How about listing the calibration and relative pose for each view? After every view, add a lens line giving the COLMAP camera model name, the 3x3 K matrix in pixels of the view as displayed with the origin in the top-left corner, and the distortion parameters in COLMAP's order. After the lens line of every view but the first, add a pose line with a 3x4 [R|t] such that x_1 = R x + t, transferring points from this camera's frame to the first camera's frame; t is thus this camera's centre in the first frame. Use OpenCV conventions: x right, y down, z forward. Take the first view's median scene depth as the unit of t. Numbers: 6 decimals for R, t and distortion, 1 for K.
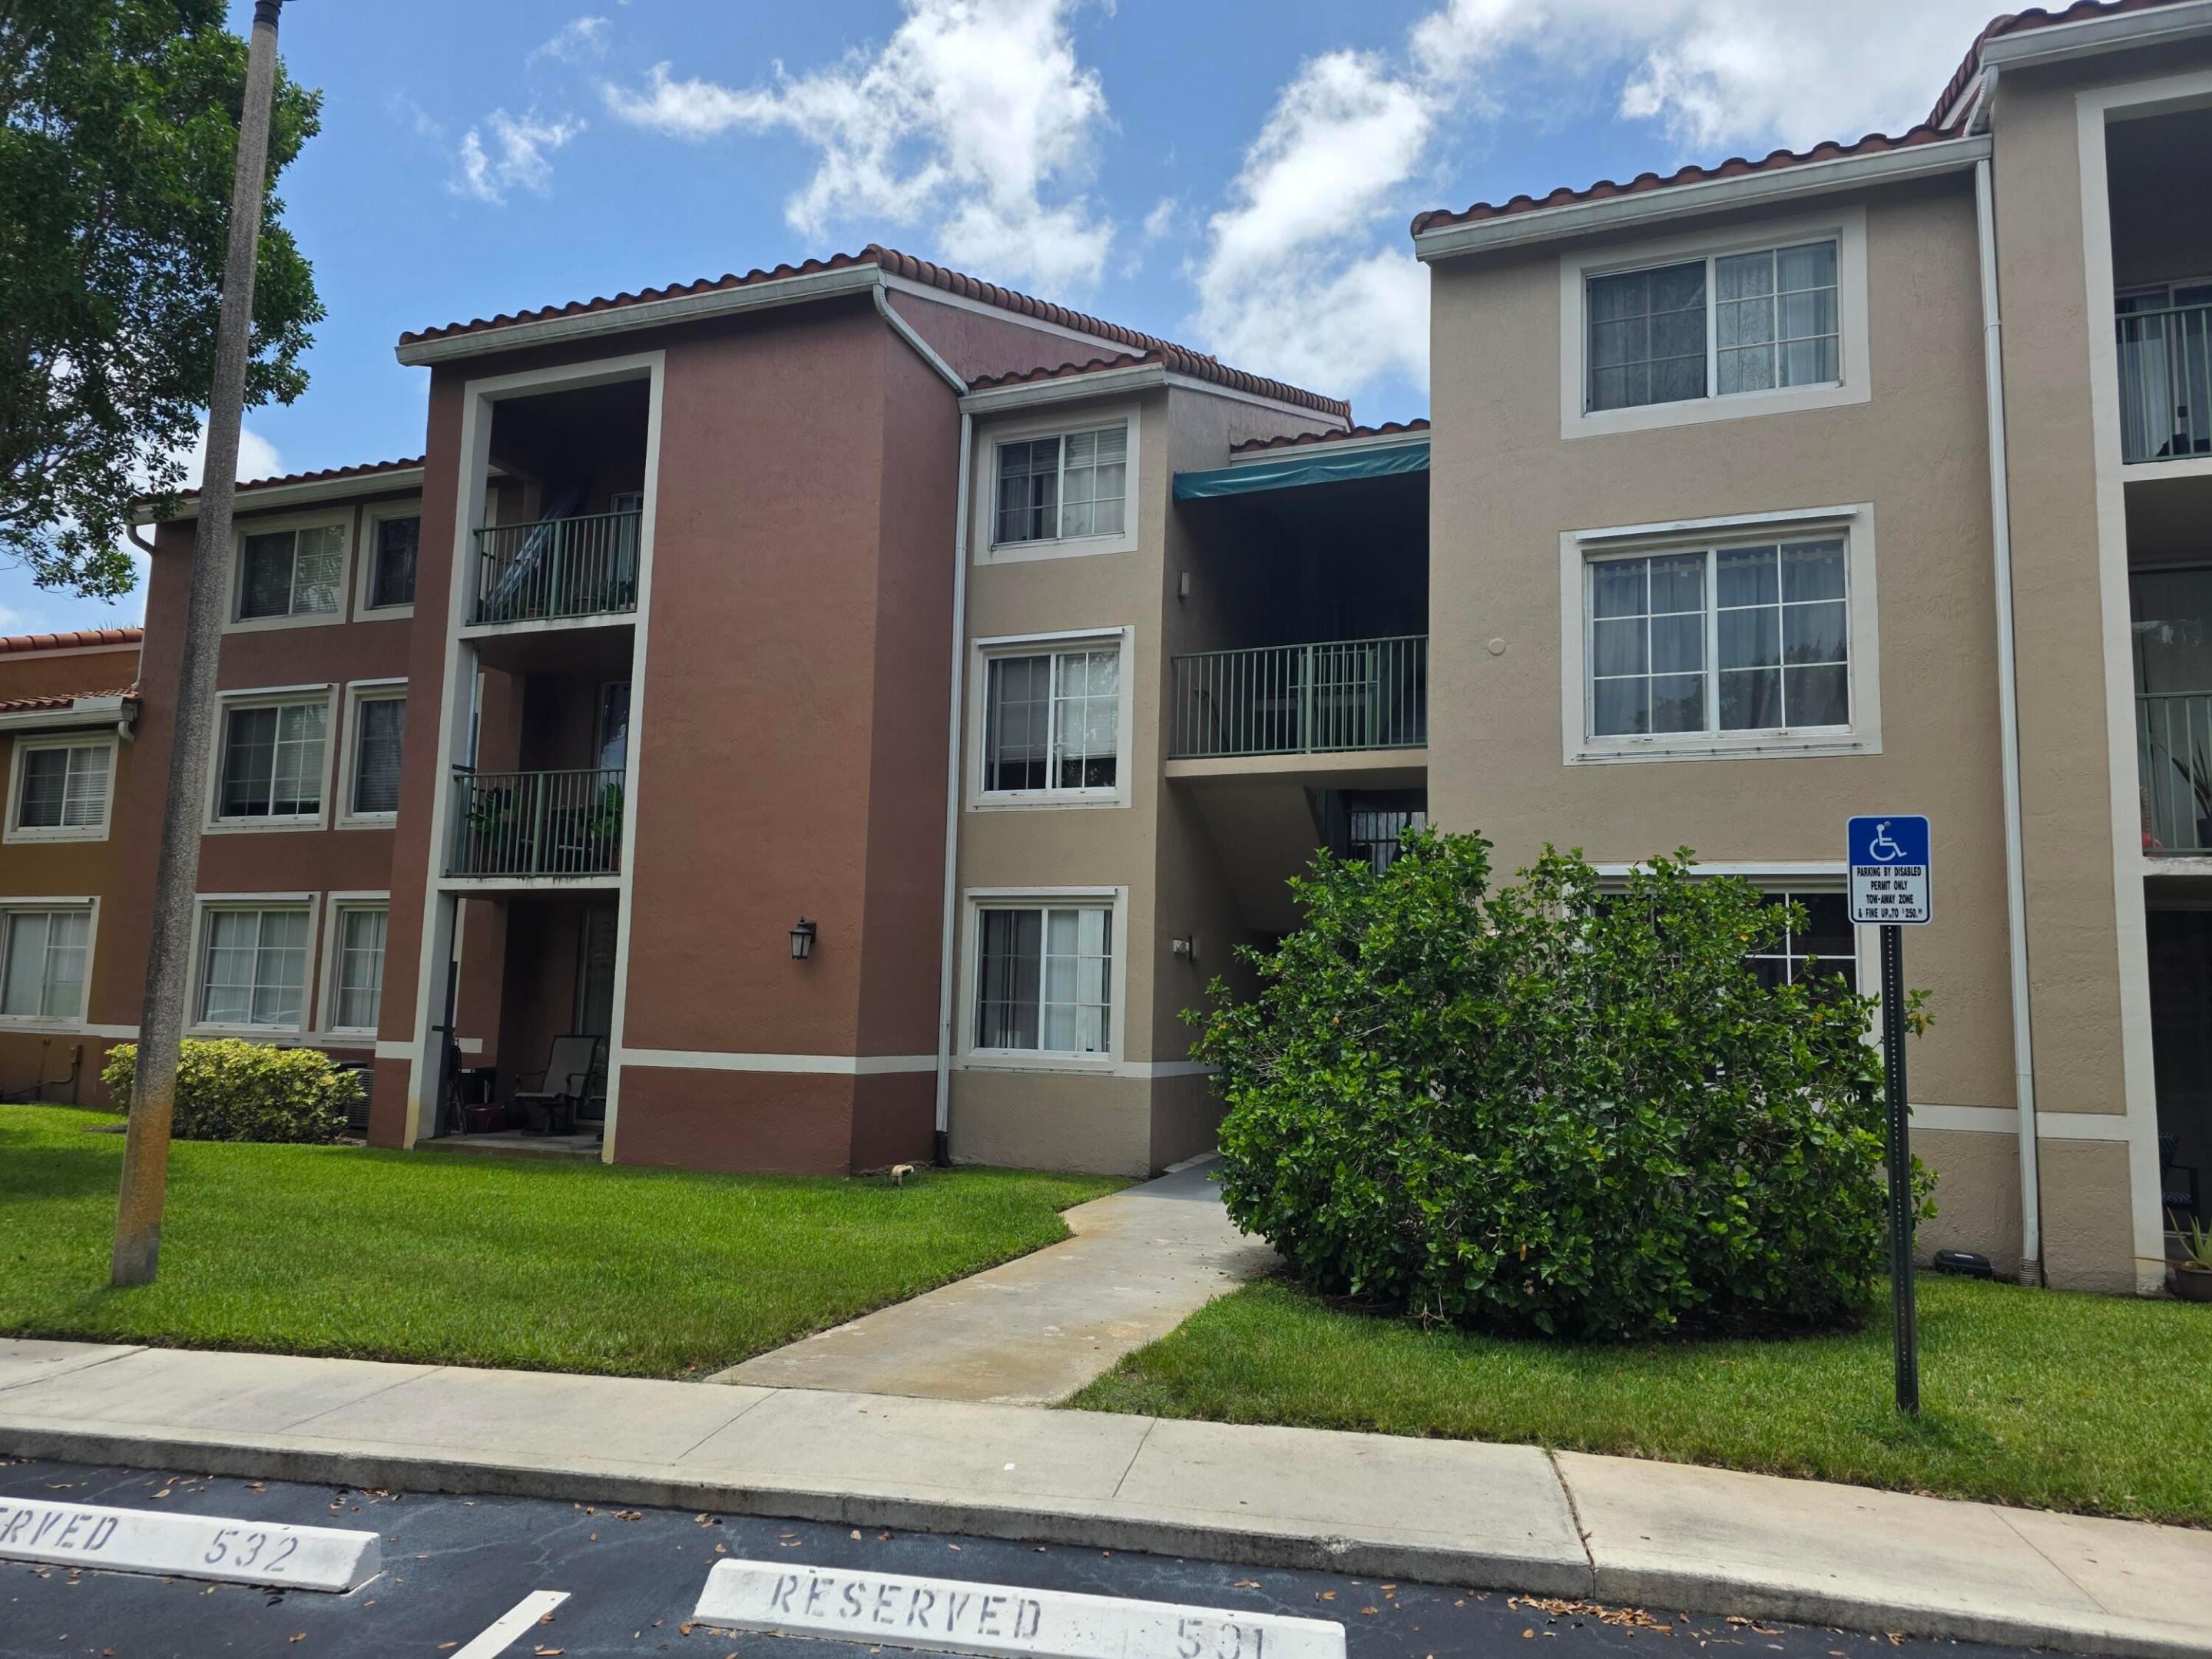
lens RADIAL K [[1478.1, 0, 1106.0], [0, 1478.1, 829.5], [0, 0, 1]] dist [0.057561, 0.000184]
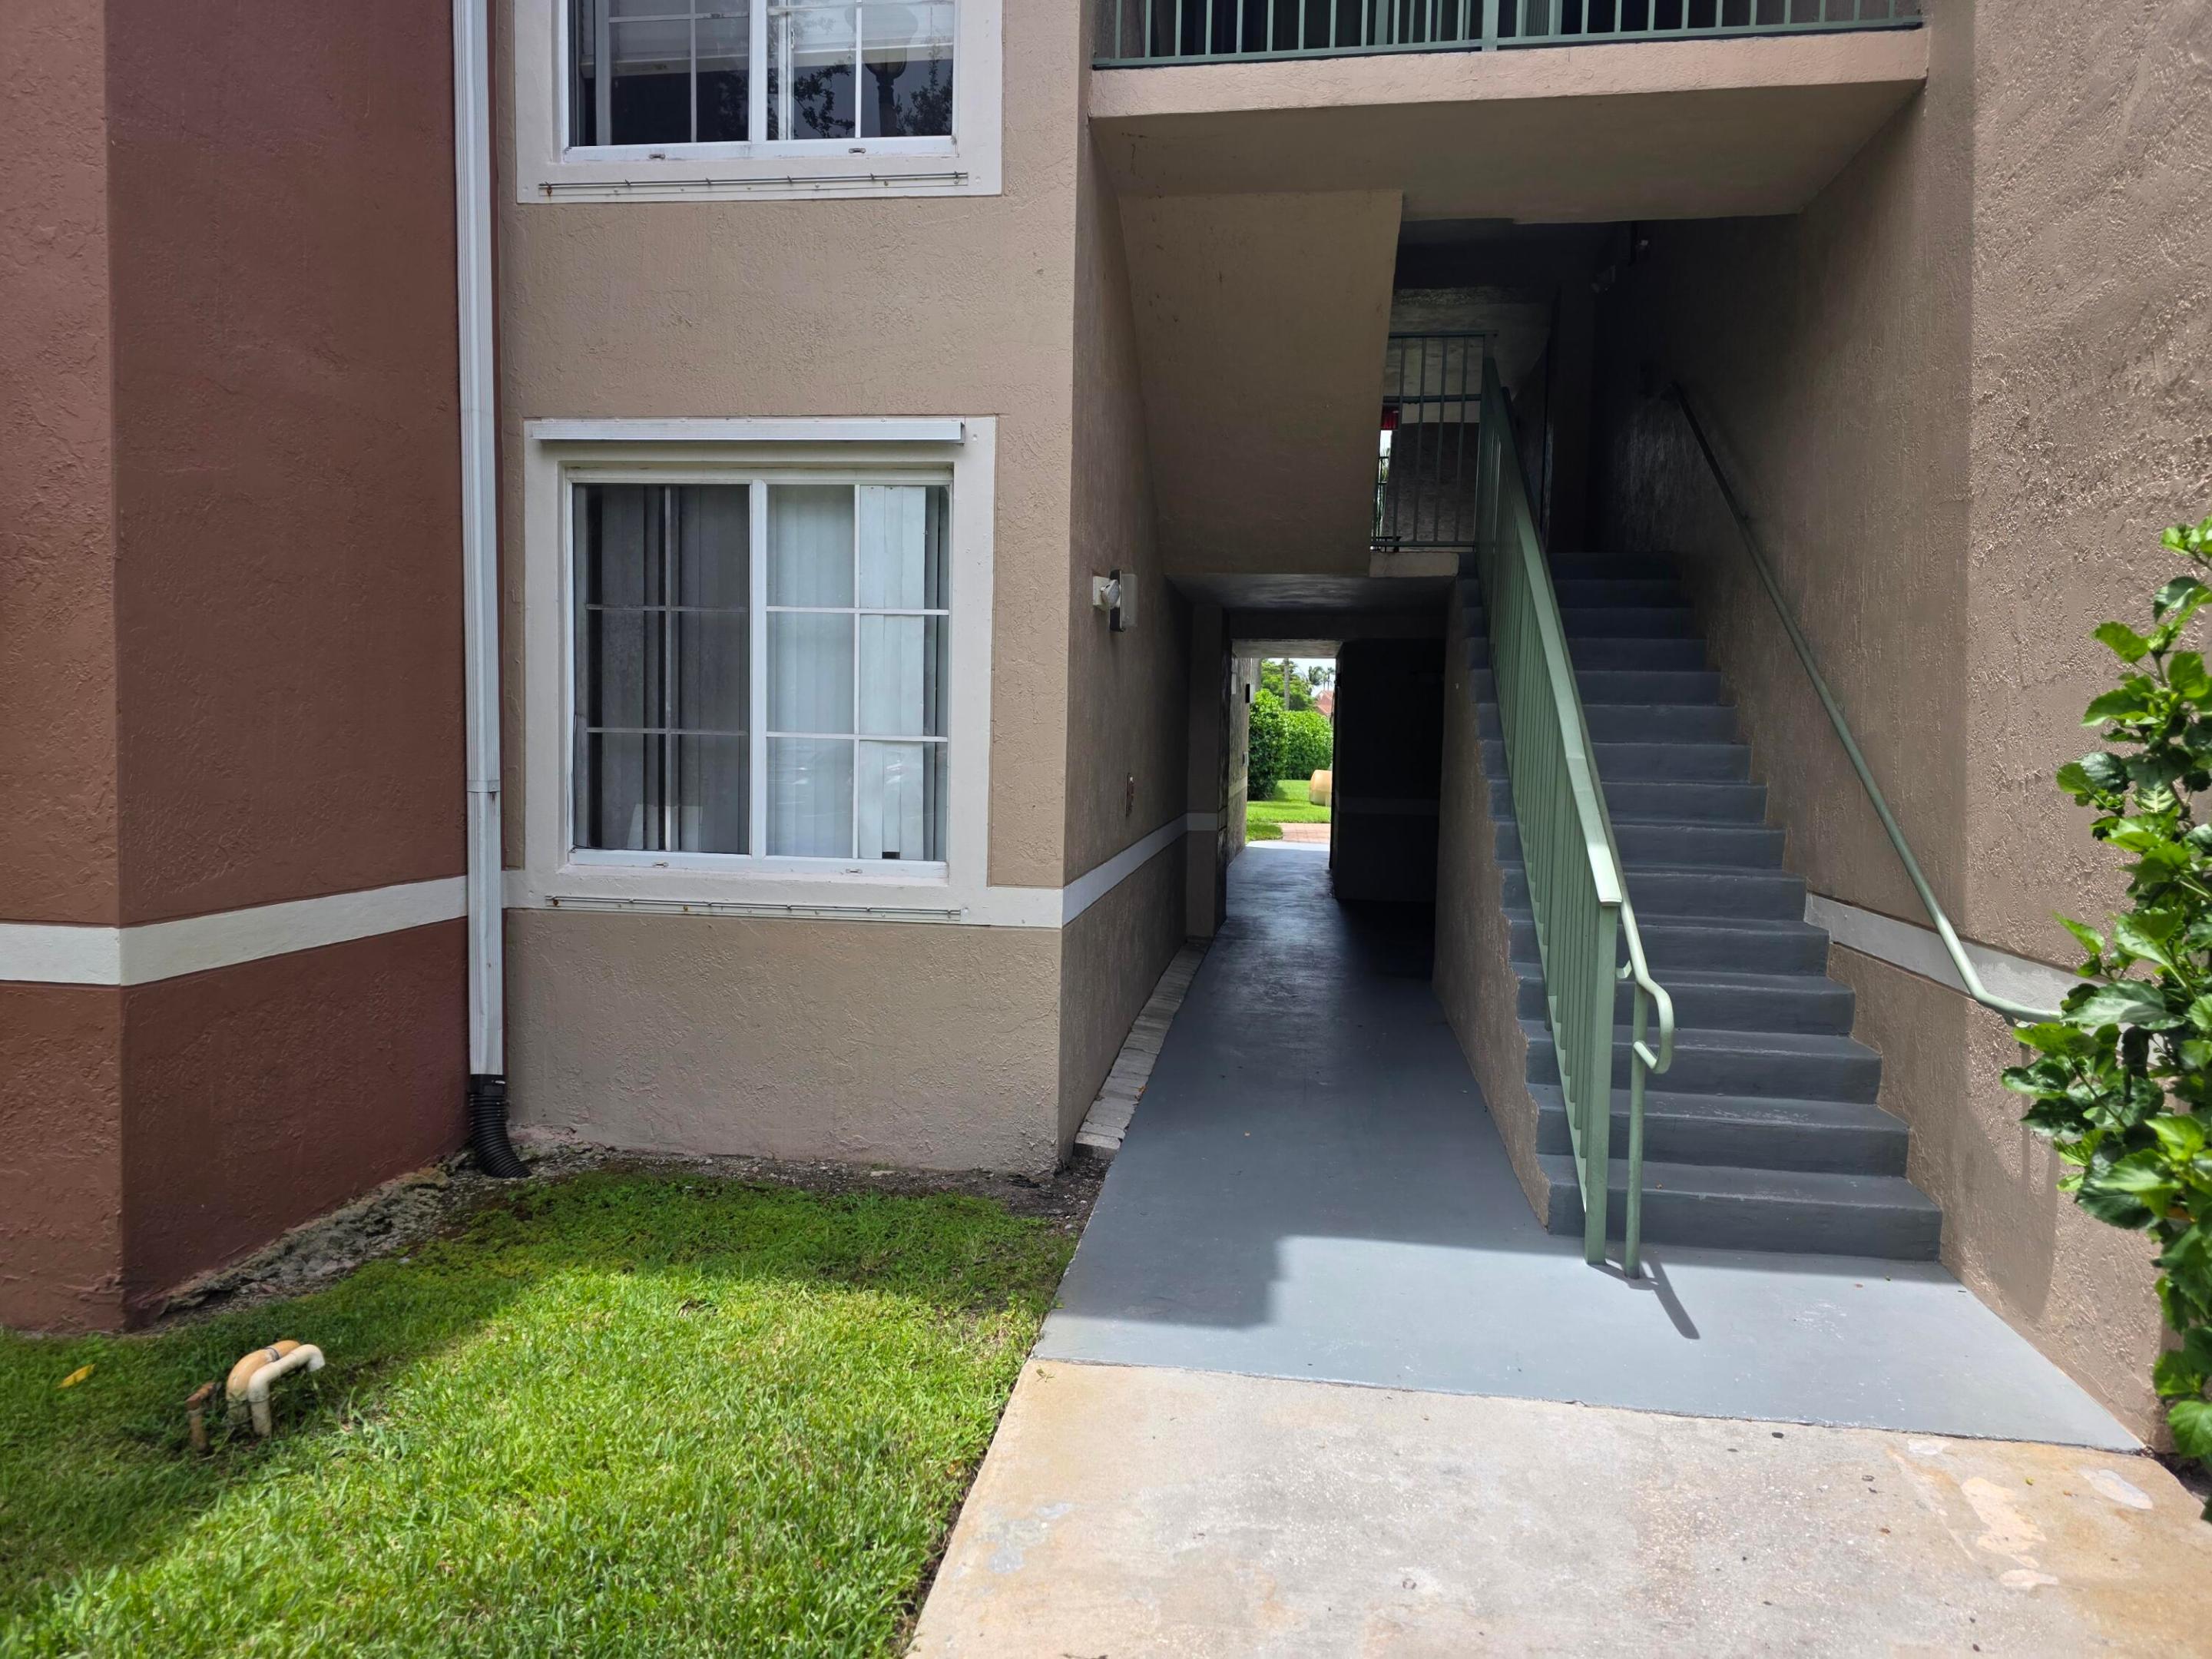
lens RADIAL K [[1478.1, 0, 1106.0], [0, 1478.1, 829.5], [0, 0, 1]] dist [0.057561, 0.000184]
pose [[0.972150, -0.017507, 0.233704, -0.045663], [-0.028372, 0.981079, 0.191516, 0.065764], [-0.232636, -0.192813, 0.953260, 0.610165]]
